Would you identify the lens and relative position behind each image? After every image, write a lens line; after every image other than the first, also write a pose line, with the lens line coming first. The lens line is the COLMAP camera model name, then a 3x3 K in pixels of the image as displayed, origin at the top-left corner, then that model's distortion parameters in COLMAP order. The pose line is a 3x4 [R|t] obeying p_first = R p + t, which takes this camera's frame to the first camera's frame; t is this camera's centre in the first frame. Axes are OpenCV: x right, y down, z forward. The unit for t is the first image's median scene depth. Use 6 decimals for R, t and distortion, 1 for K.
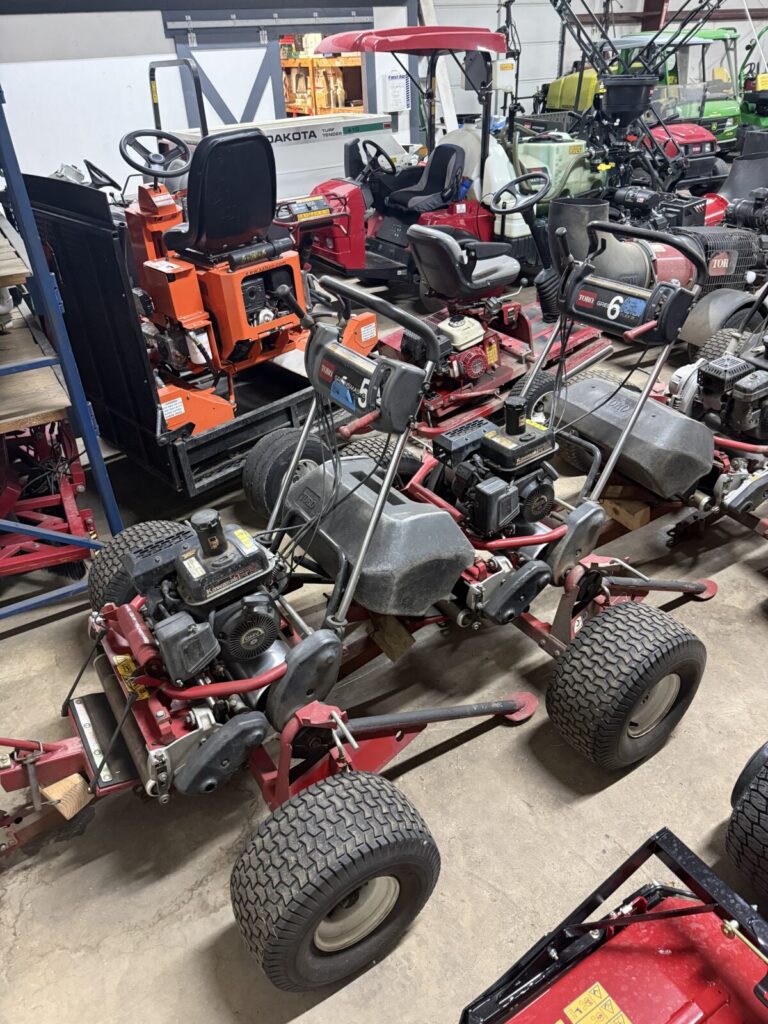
lens RADIAL K [[725.2, 0, 387.8], [0, 725.2, 508.6], [0, 0, 1]] dist [0.024835, -0.030831]
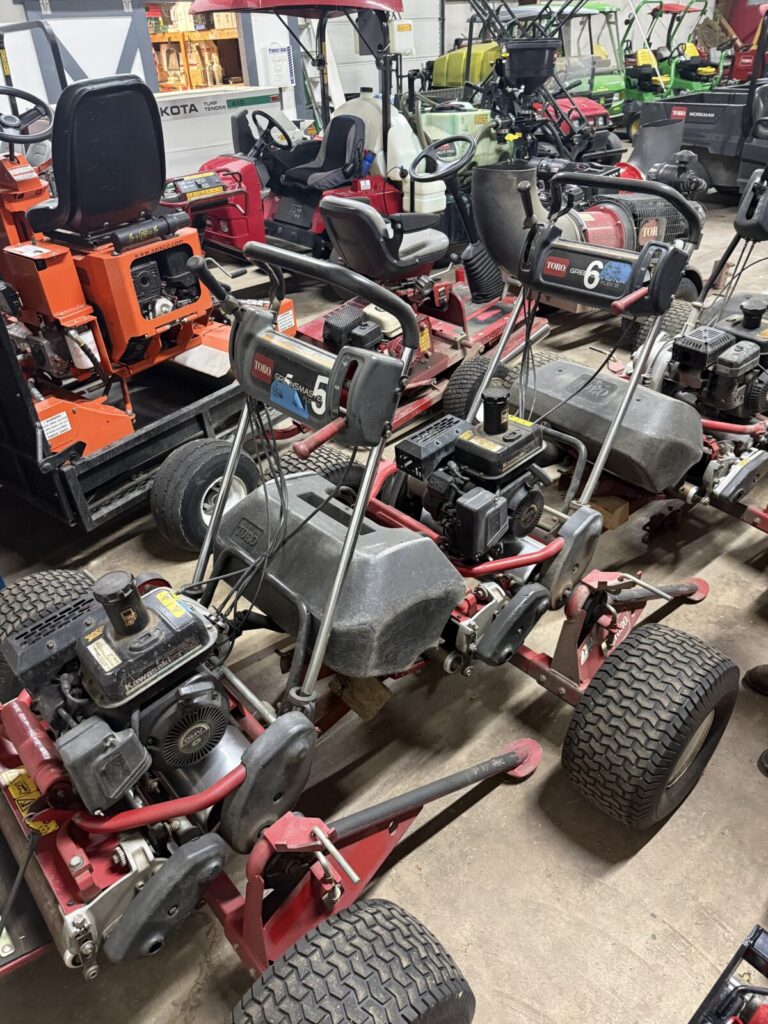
lens RADIAL K [[725.0, 0, 384.0], [0, 725.0, 512.0], [0, 0, 1]] dist [0.018806, -0.024849]
pose [[0.989168, -0.080383, 0.122822, -0.042000], [0.078538, 0.996715, 0.019794, -0.029298], [-0.124009, -0.009934, 0.992231, 0.149247]]
